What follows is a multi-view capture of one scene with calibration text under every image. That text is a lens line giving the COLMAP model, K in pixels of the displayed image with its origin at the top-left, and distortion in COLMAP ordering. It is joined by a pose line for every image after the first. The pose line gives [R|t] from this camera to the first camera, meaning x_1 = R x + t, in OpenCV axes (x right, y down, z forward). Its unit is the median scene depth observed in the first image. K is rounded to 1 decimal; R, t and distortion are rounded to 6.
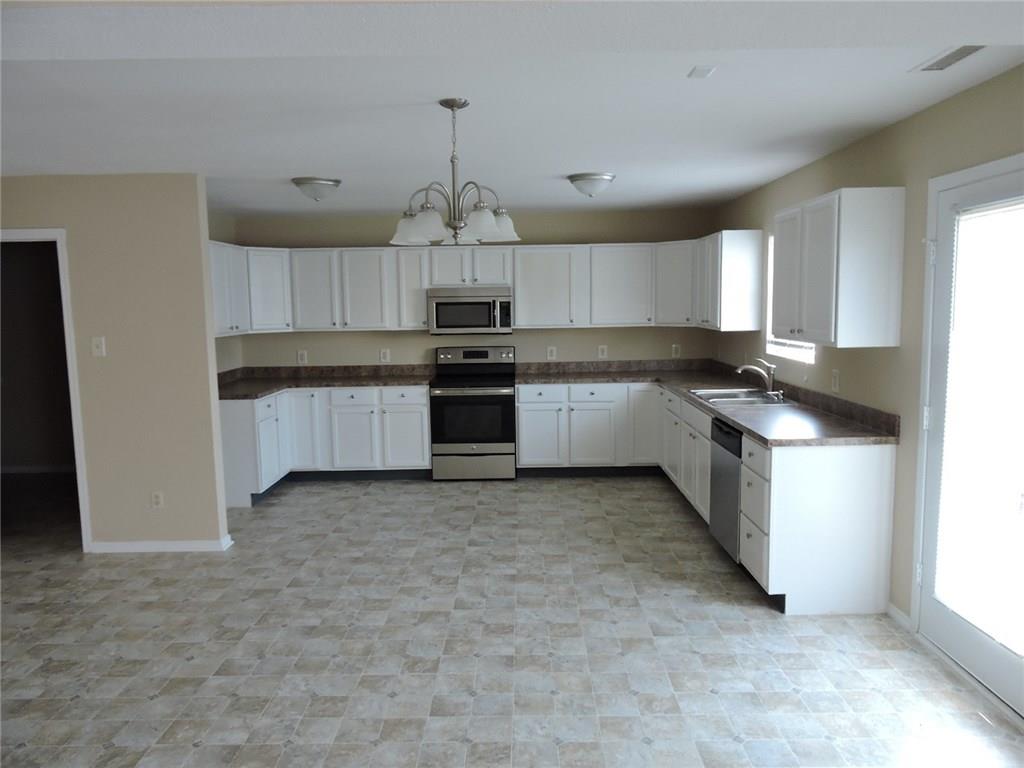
lens RADIAL K [[728.3, 0, 512.4], [0, 728.3, 387.4], [0, 0, 1]] dist [-0.016182, 0.003674]
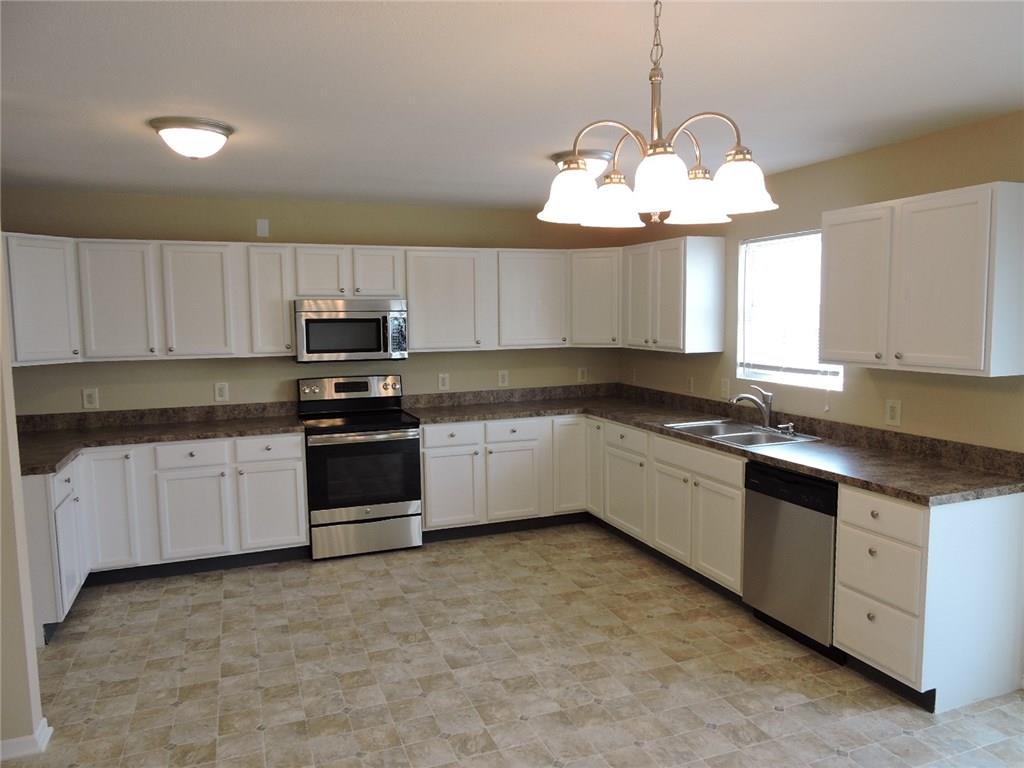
lens RADIAL K [[728.3, 0, 518.1], [0, 728.3, 396.2], [0, 0, 1]] dist [-0.016182, 0.003674]
pose [[0.927790, -0.038024, 0.371161, -0.185326], [0.040639, 0.999174, 0.000775, -0.030823], [-0.370884, 0.014365, 0.928568, 0.239633]]
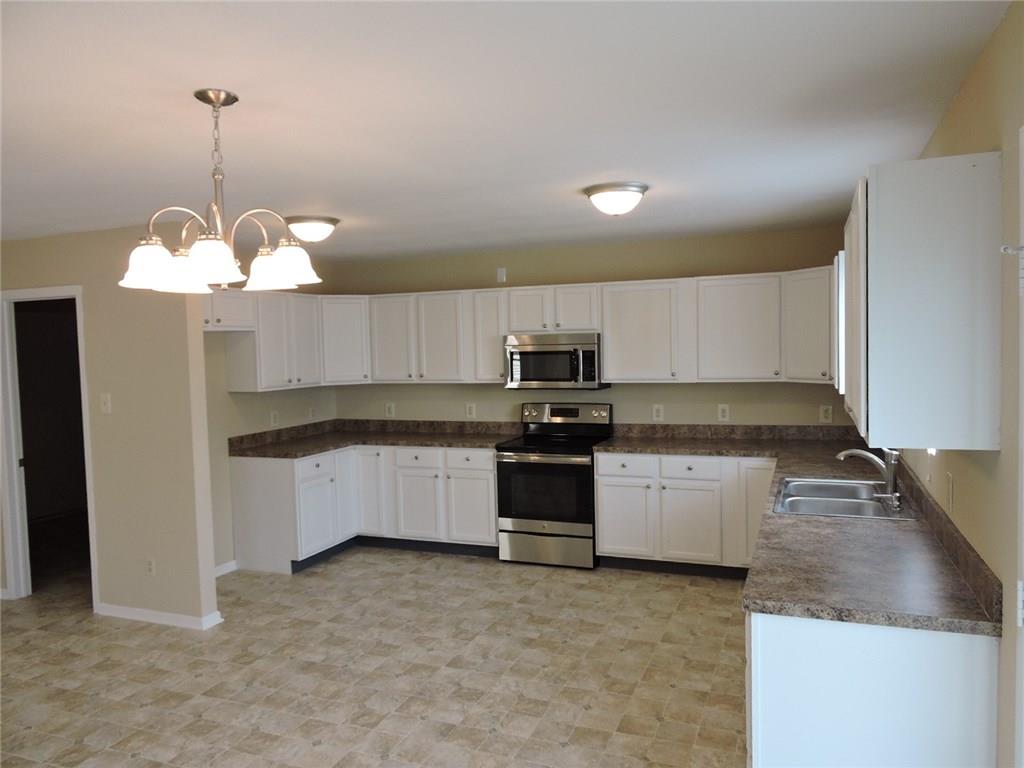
lens RADIAL K [[728.3, 0, 514.3], [0, 728.3, 388.2], [0, 0, 1]] dist [-0.016182, 0.003674]
pose [[0.932896, 0.013243, -0.359903, 0.211756], [-0.031542, 0.998488, -0.045019, -0.035959], [0.358763, 0.053350, 0.931903, 0.205630]]
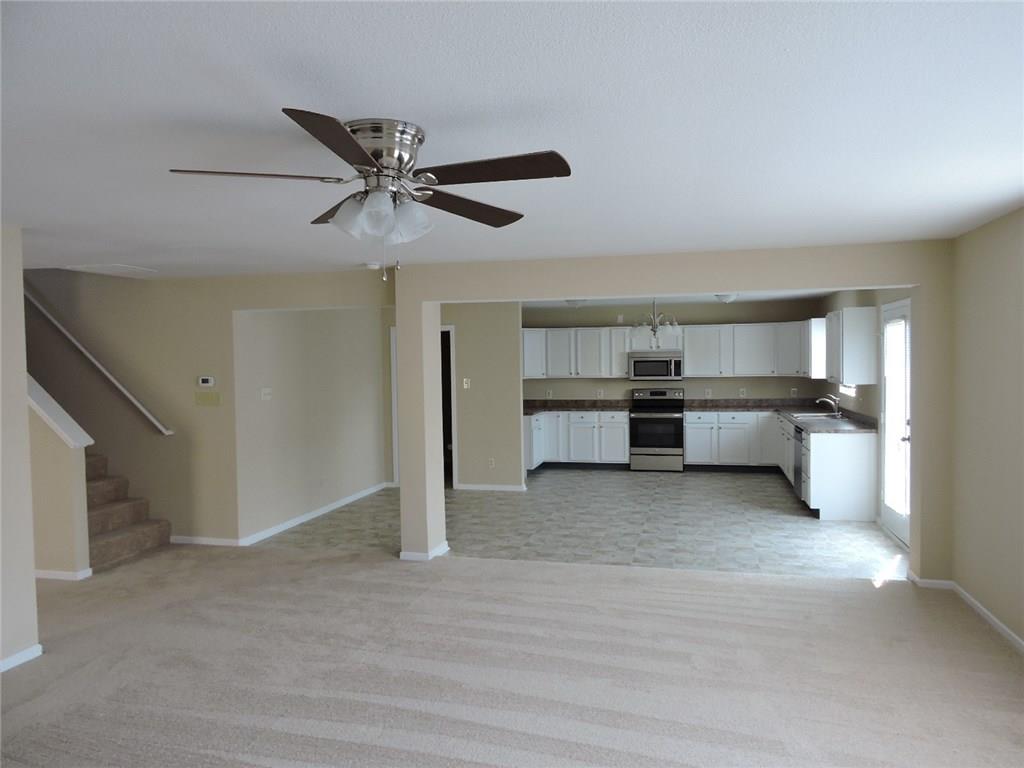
lens RADIAL K [[728.3, 0, 503.2], [0, 728.3, 385.3], [0, 0, 1]] dist [-0.016182, 0.003674]
pose [[0.969603, 0.008798, -0.244527, 0.010292], [-0.026994, 0.997099, -0.071161, 0.062864], [0.243192, 0.075599, 0.967028, -0.651466]]
